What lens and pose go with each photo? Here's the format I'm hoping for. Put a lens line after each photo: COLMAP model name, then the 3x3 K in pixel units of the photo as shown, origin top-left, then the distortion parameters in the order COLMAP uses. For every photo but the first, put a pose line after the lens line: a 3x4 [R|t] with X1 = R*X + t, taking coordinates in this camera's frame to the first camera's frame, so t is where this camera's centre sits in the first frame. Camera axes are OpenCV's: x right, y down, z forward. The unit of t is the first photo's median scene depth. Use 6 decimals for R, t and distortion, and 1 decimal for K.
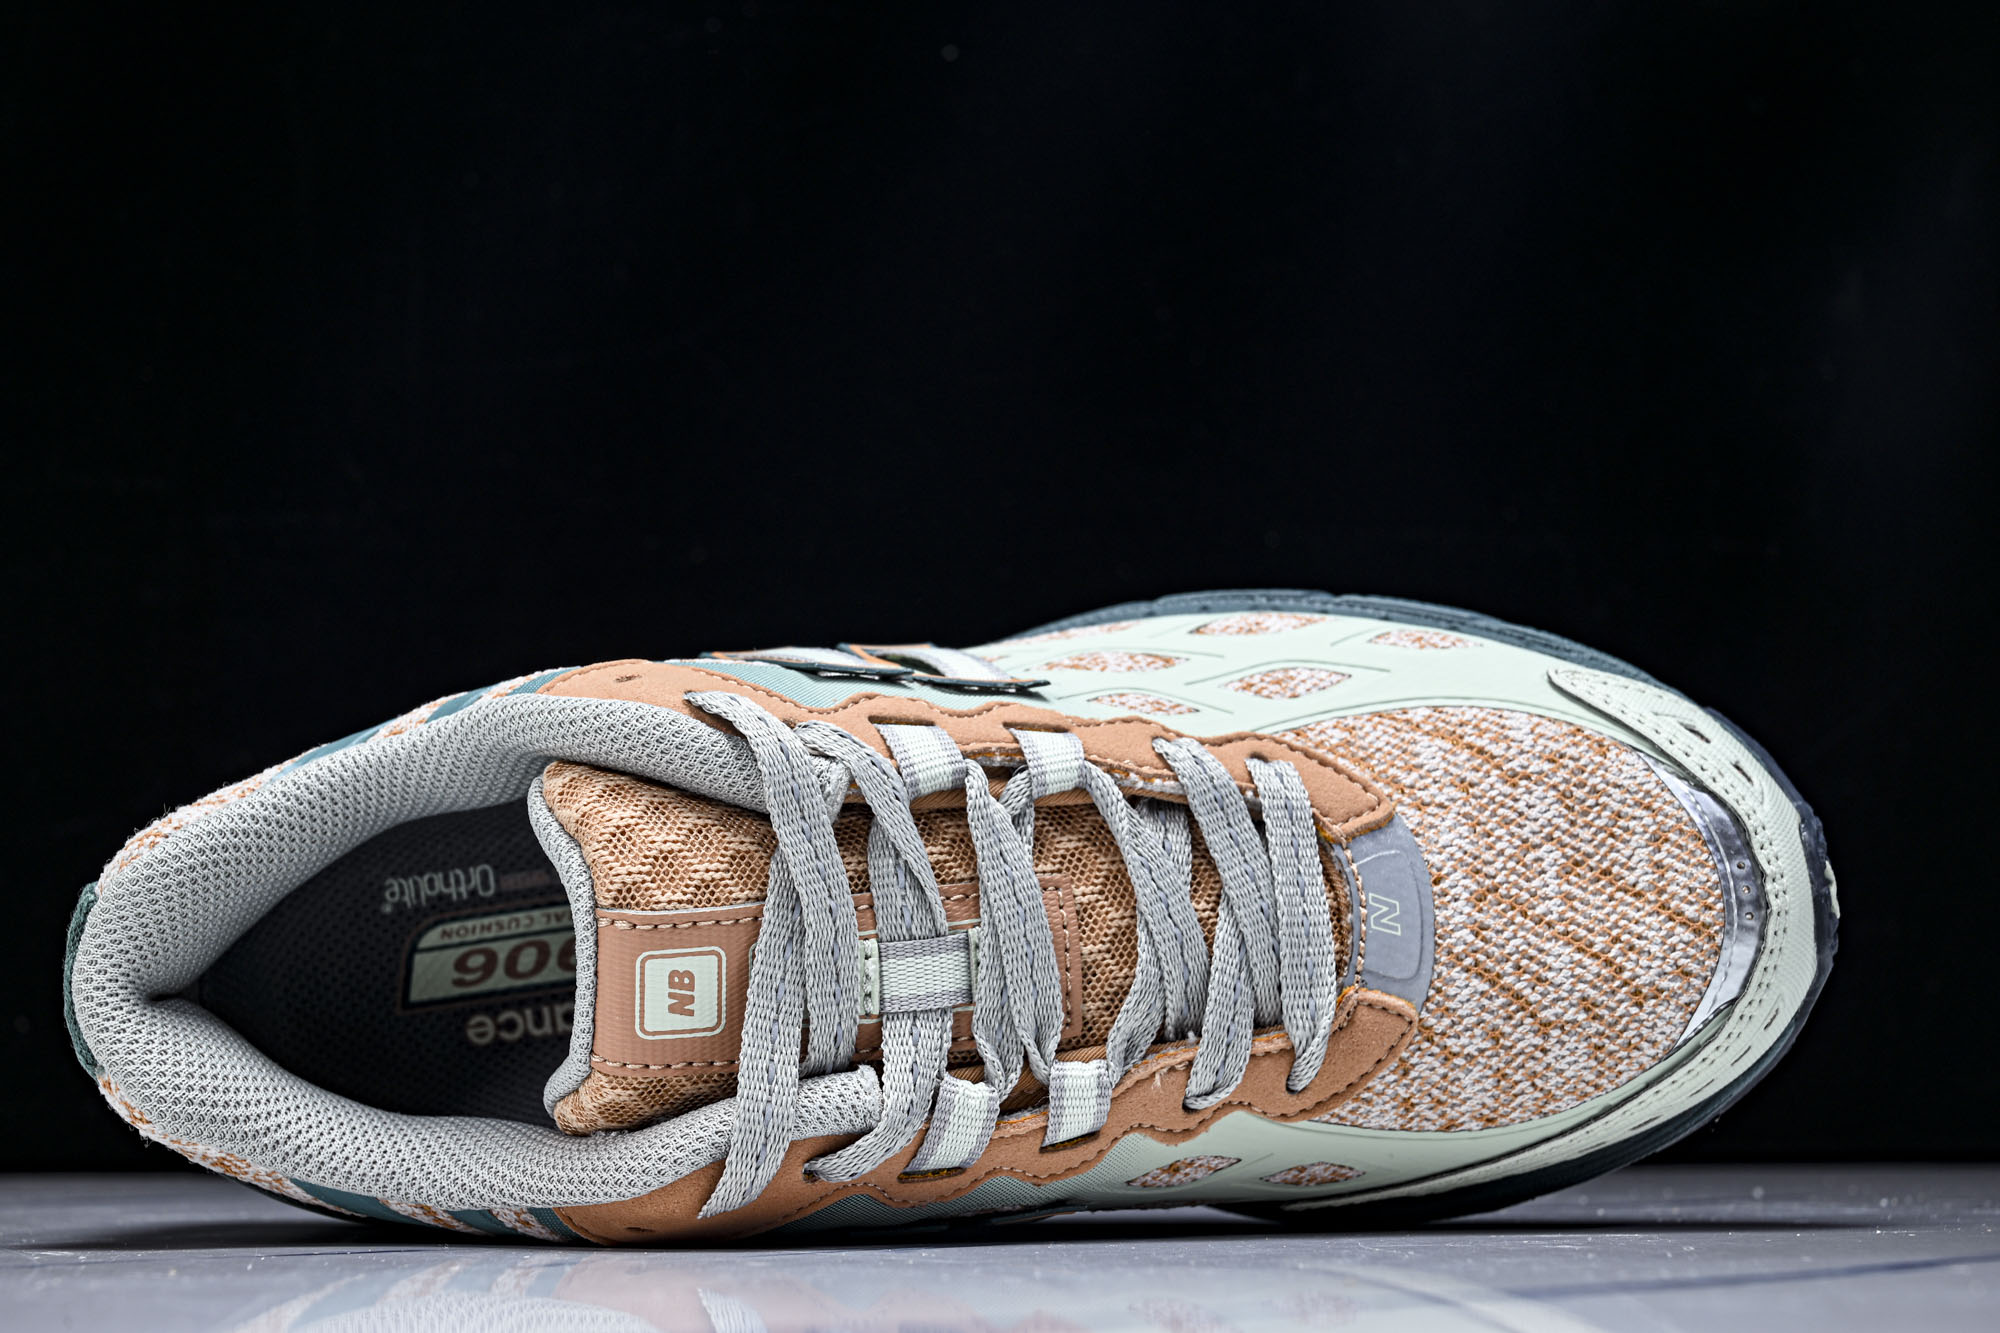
lens RADIAL K [[3592.7, 0, 995.5], [0, 3592.7, 597.0], [0, 0, 1]] dist [-0.016548, -0.200711]
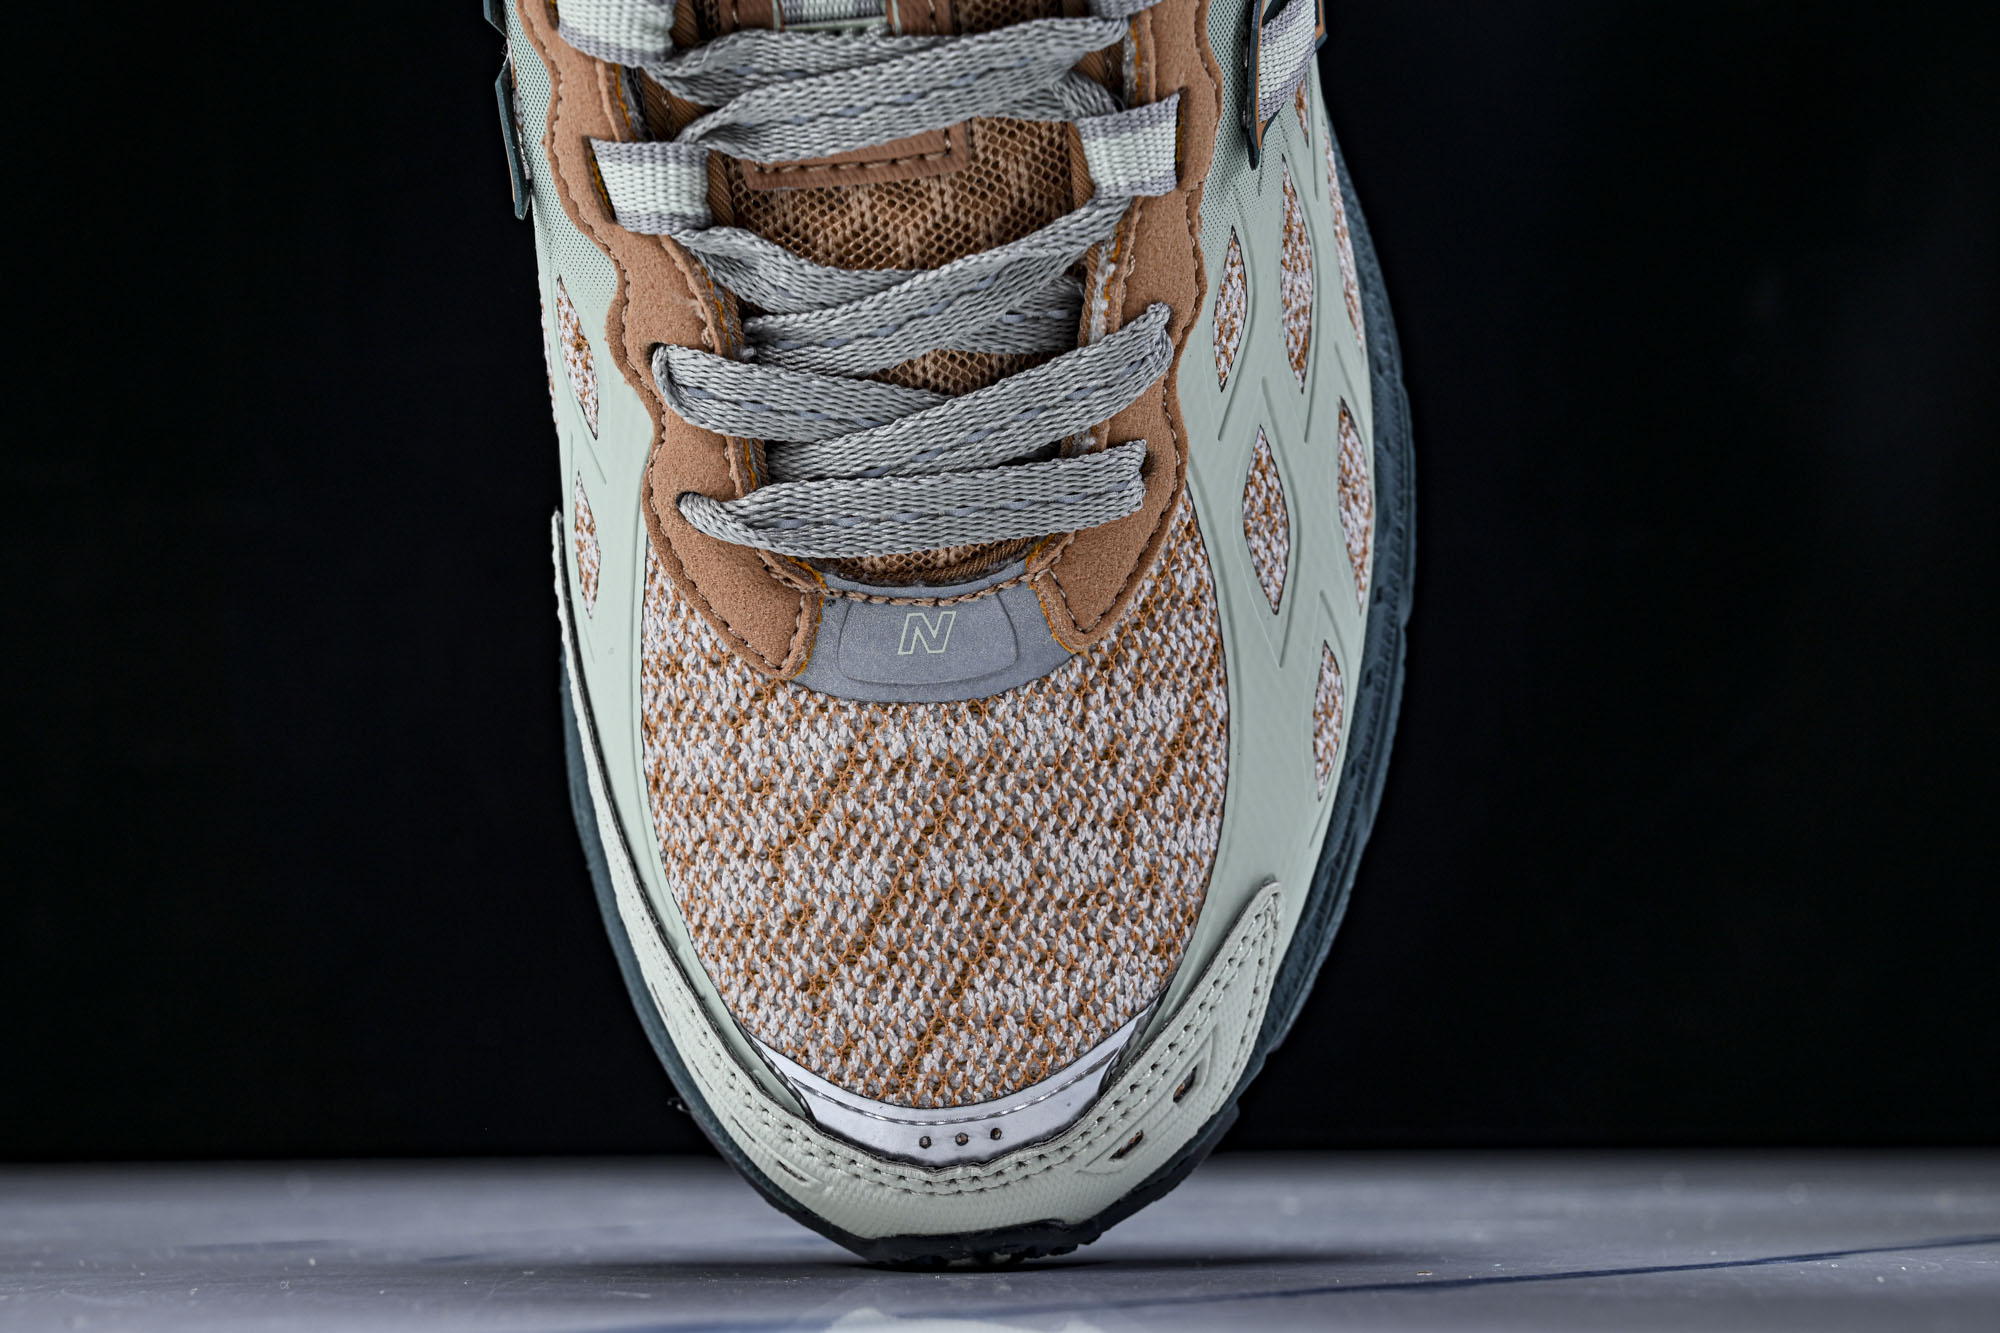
lens RADIAL K [[3592.7, 0, 995.5], [0, 3592.7, 597.0], [0, 0, 1]] dist [-0.016548, -0.200711]
pose [[-0.002563, 0.999810, 0.019345, 0.086193], [-0.988305, -0.005482, 0.152392, -0.034396], [0.152469, -0.018728, 0.988131, 0.288836]]
